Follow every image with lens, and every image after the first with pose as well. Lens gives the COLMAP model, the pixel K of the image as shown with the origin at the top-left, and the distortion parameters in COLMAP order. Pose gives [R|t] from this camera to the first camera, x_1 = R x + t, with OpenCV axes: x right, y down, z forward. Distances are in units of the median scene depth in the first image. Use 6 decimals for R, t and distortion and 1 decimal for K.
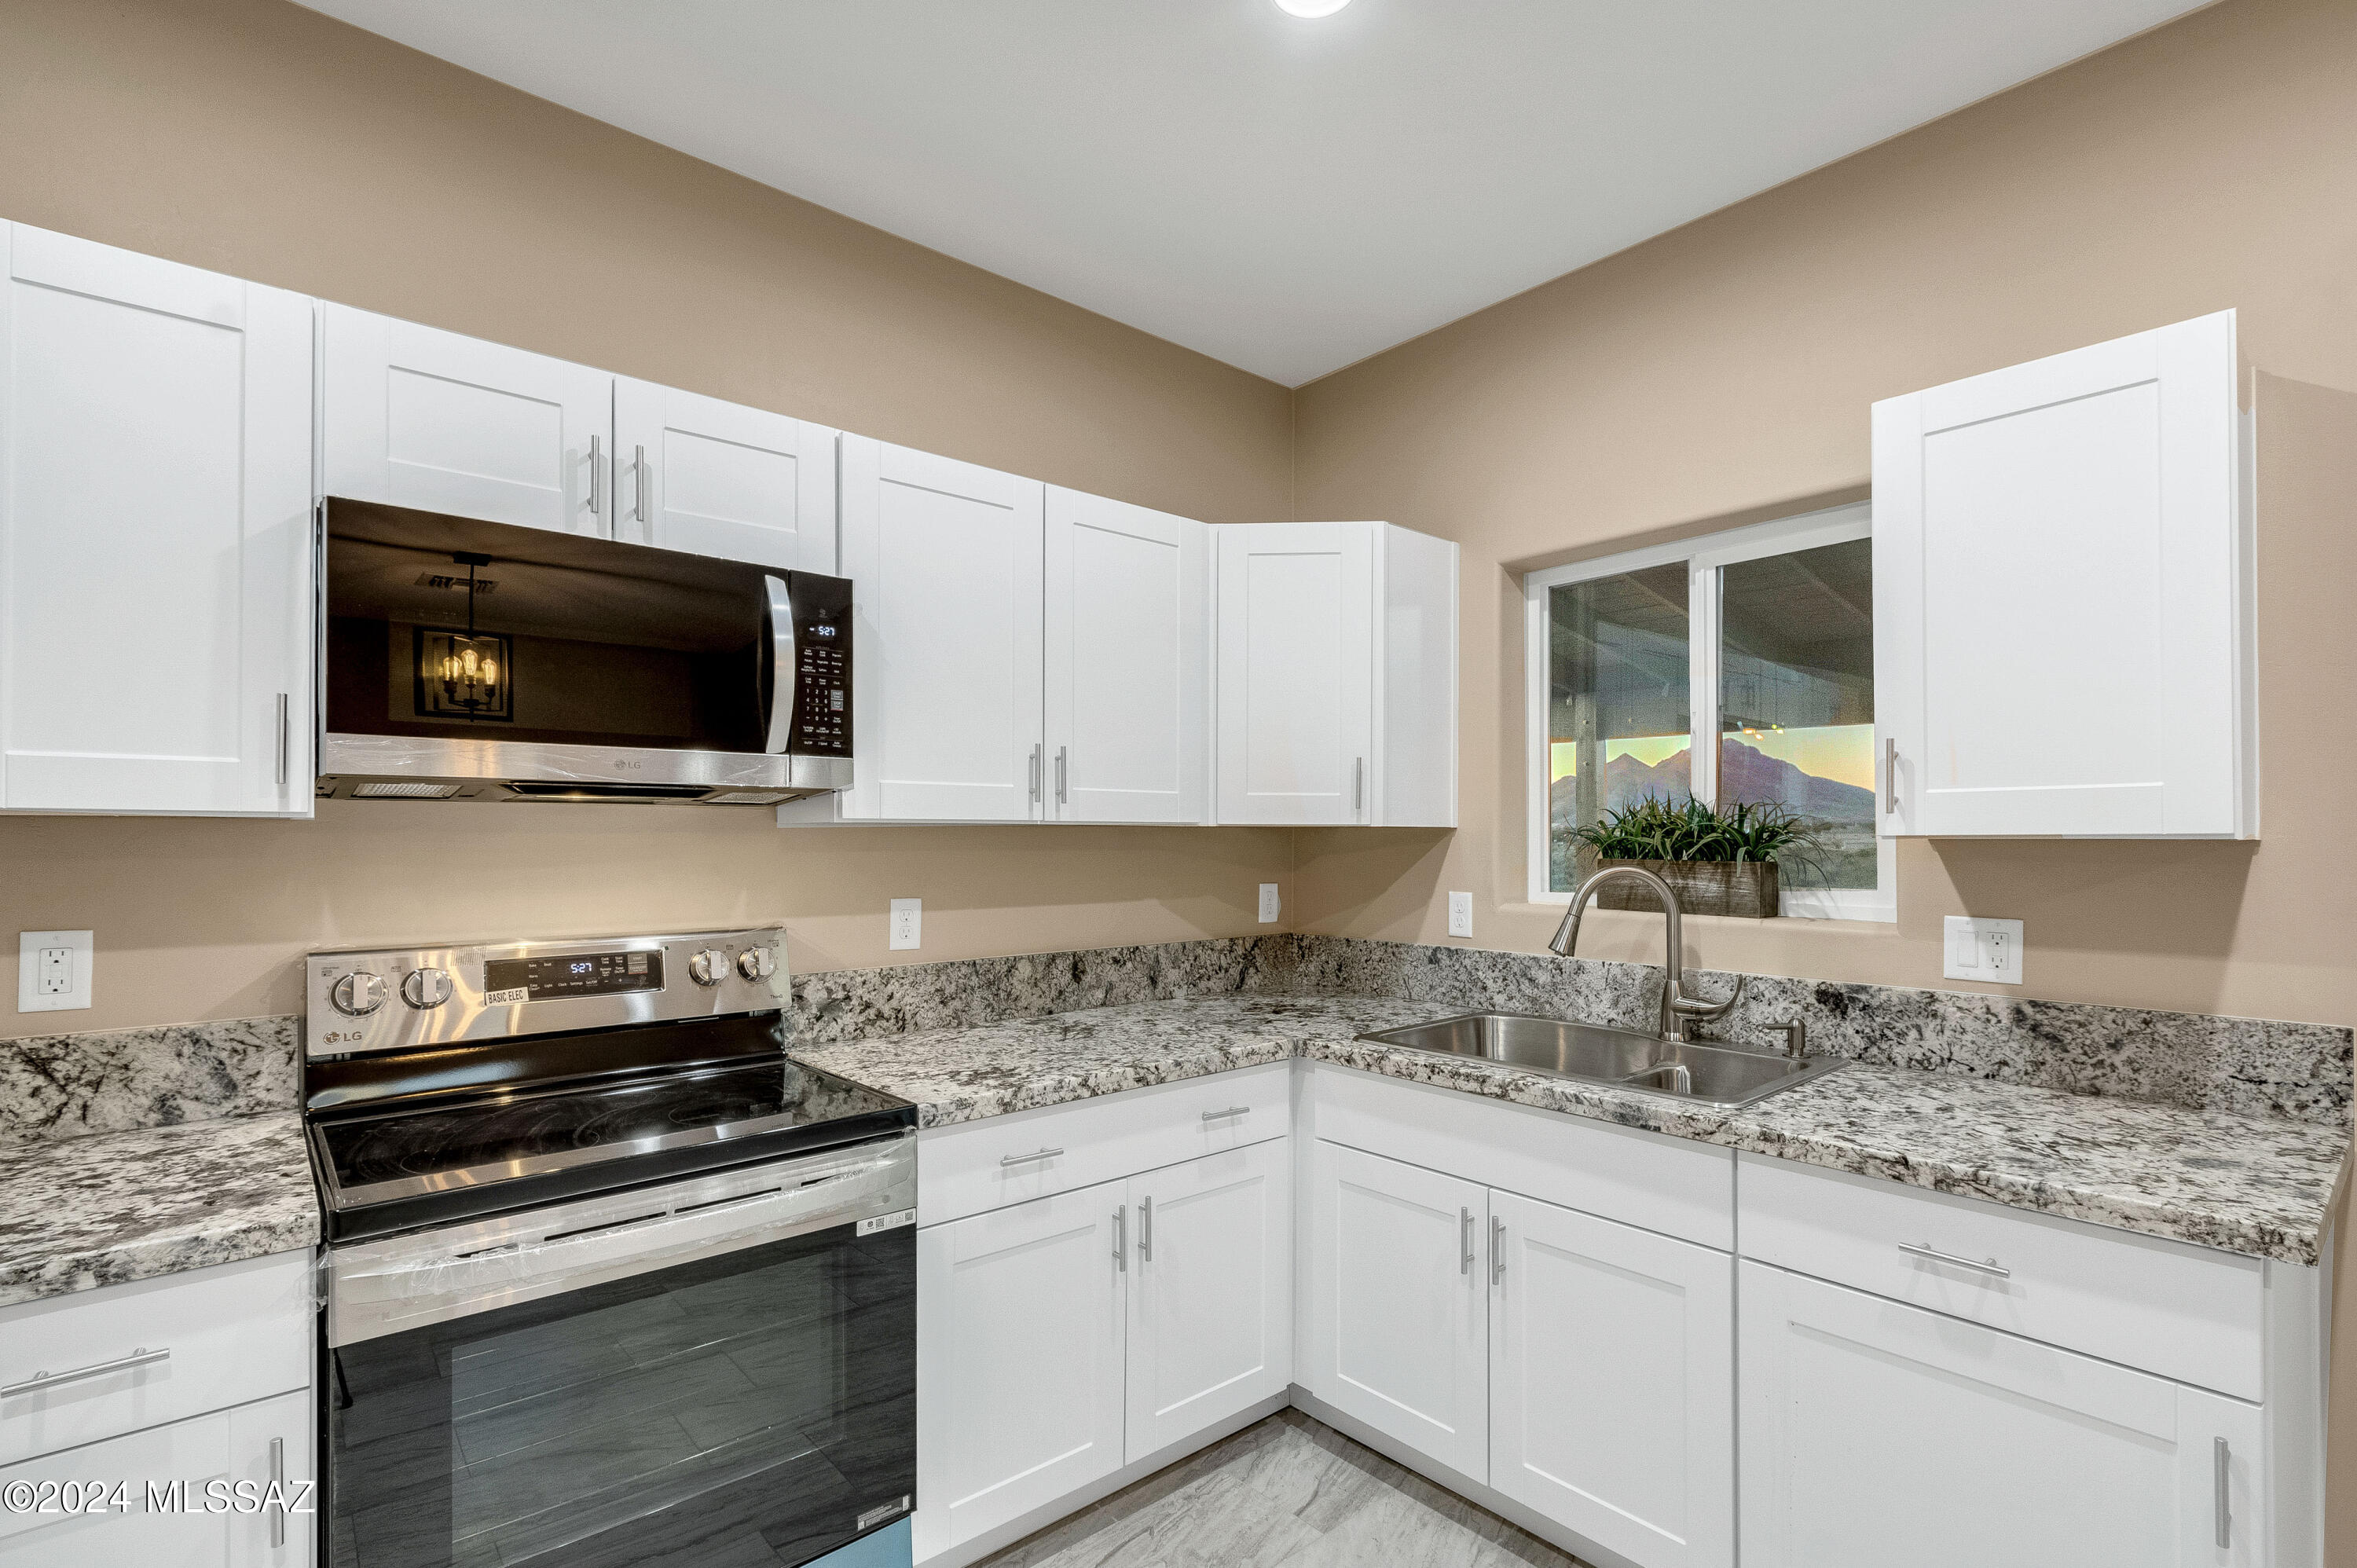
lens RADIAL K [[1104.5, 0, 1191.8], [0, 1104.5, 828.5], [0, 0, 1]] dist [0.000861, 0.000043]
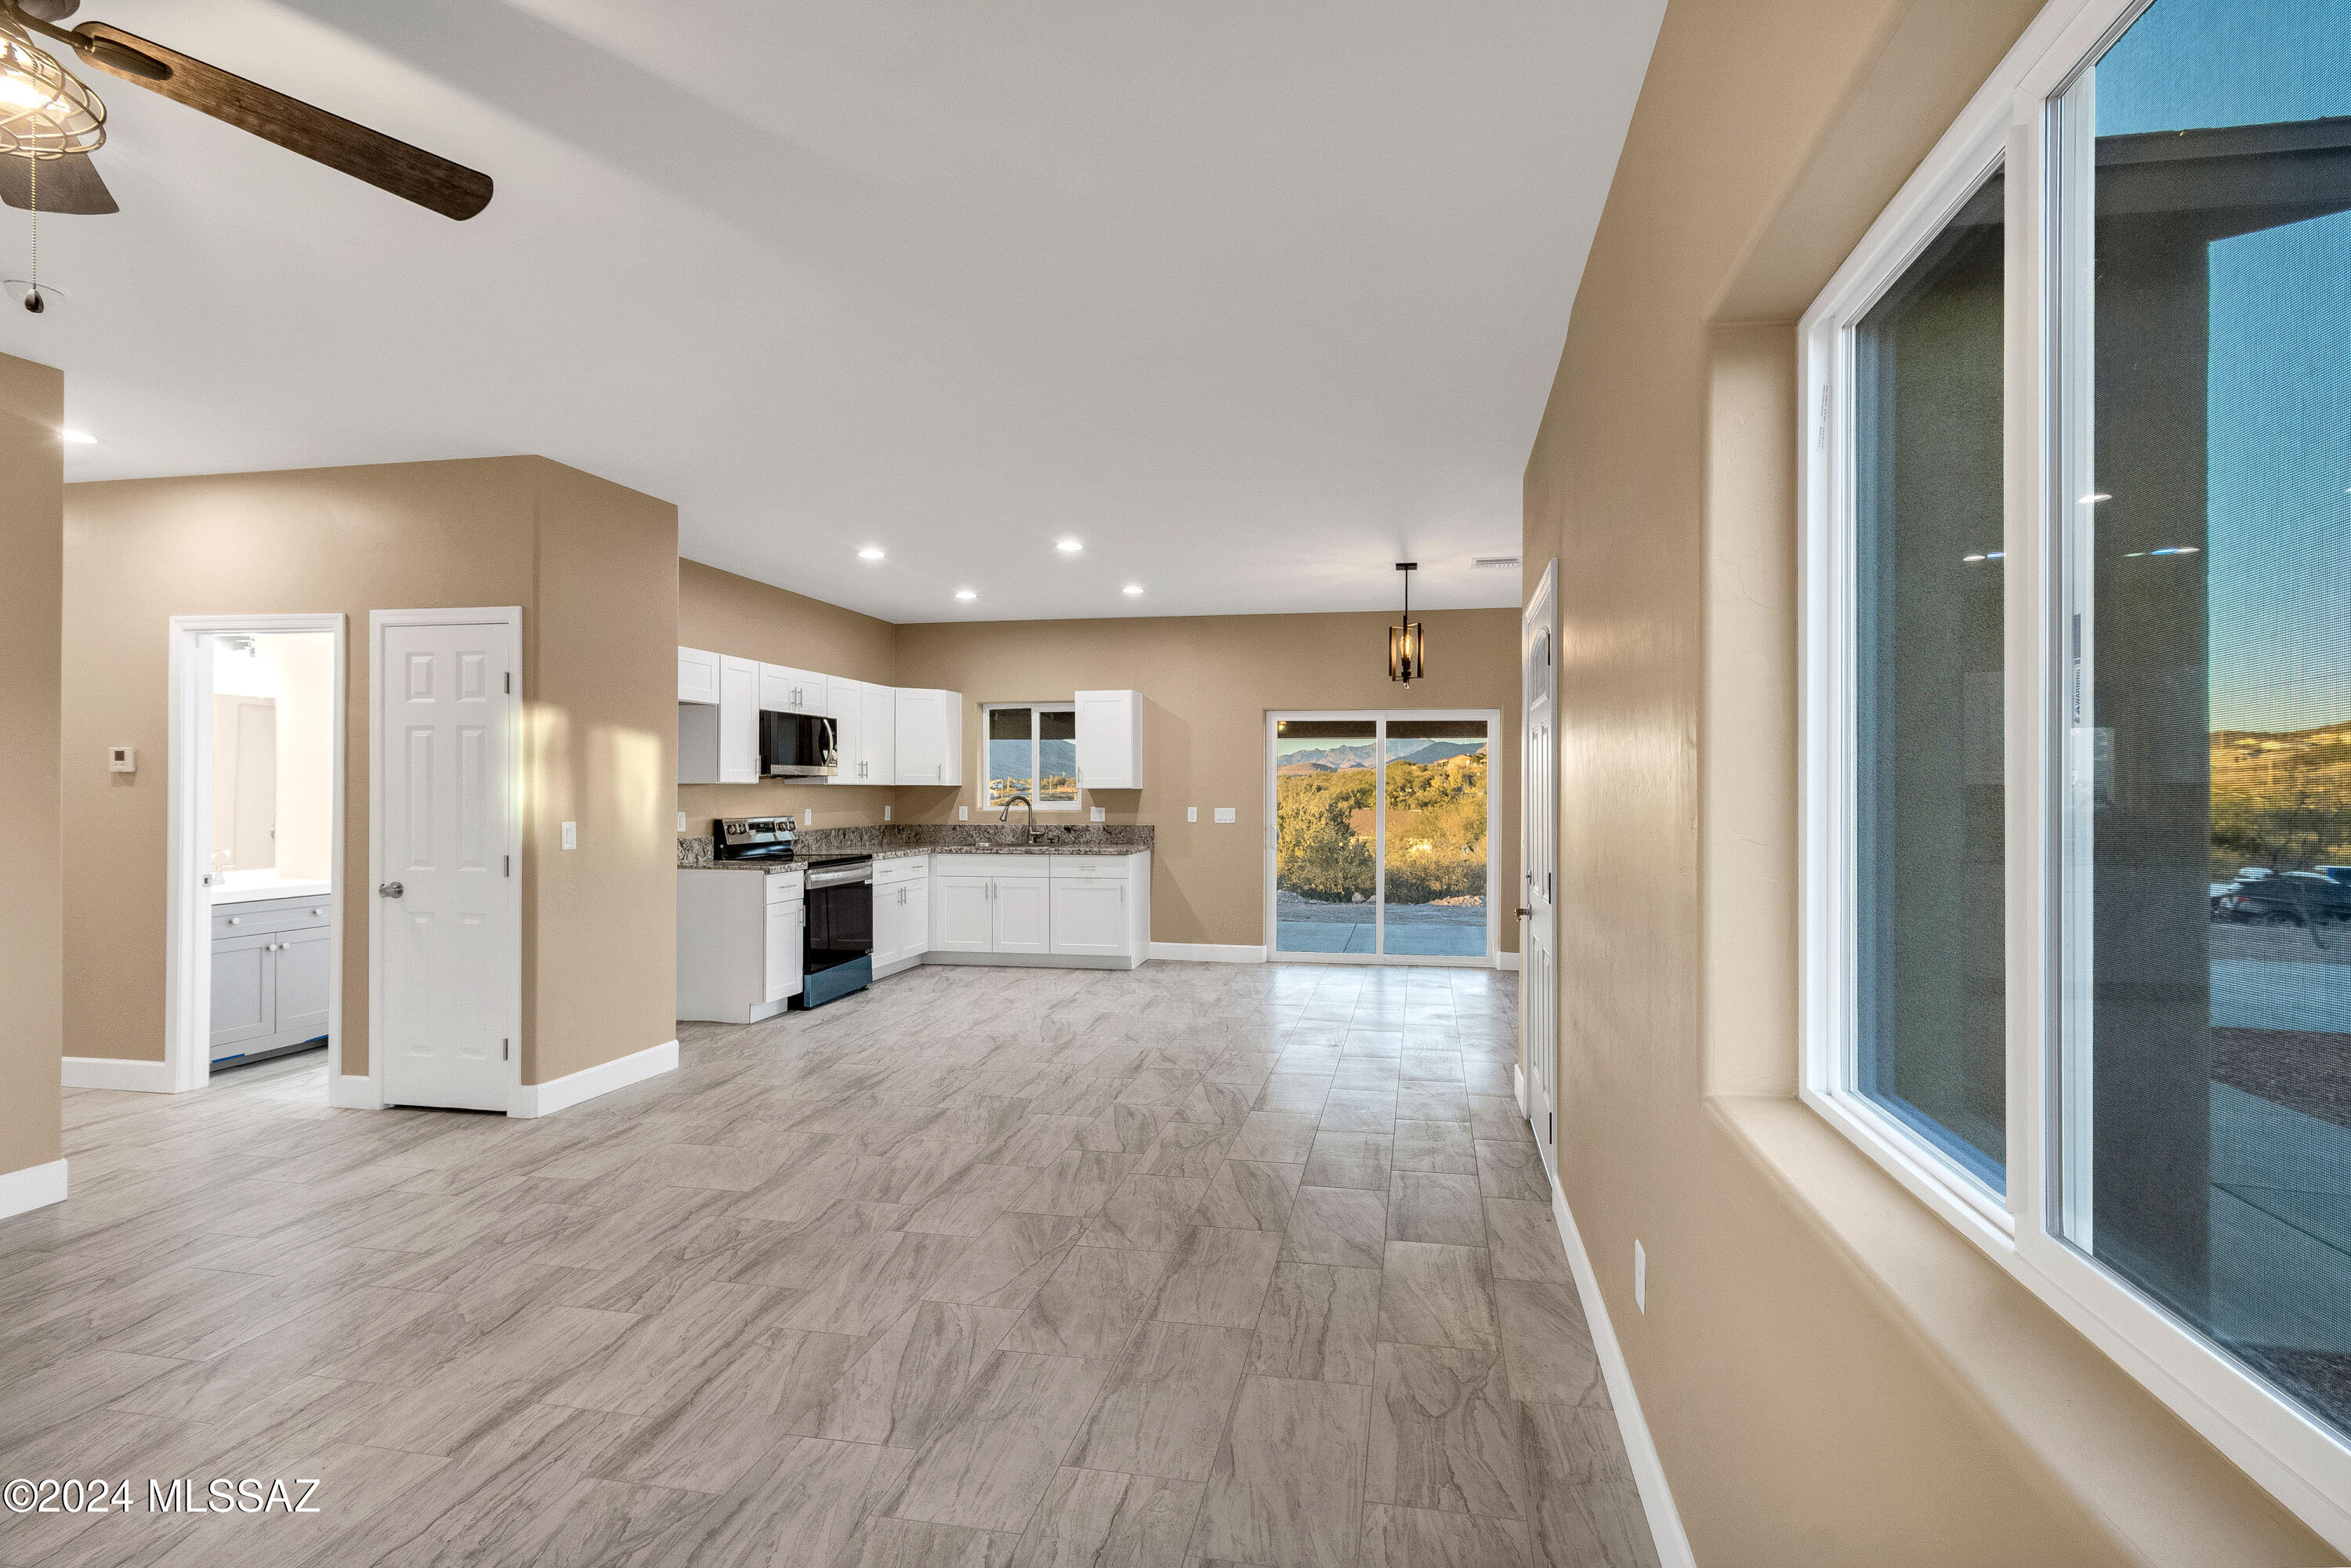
lens RADIAL K [[1063.8, 0, 1175.5], [0, 1063.8, 784.0], [0, 0, 1]] dist [0.001291, -0.000034]
pose [[0.808223, 0.002959, 0.588869, -1.383658], [-0.002730, 0.999995, -0.001278, -0.004858], [-0.588871, -0.000575, 0.808227, -2.362770]]
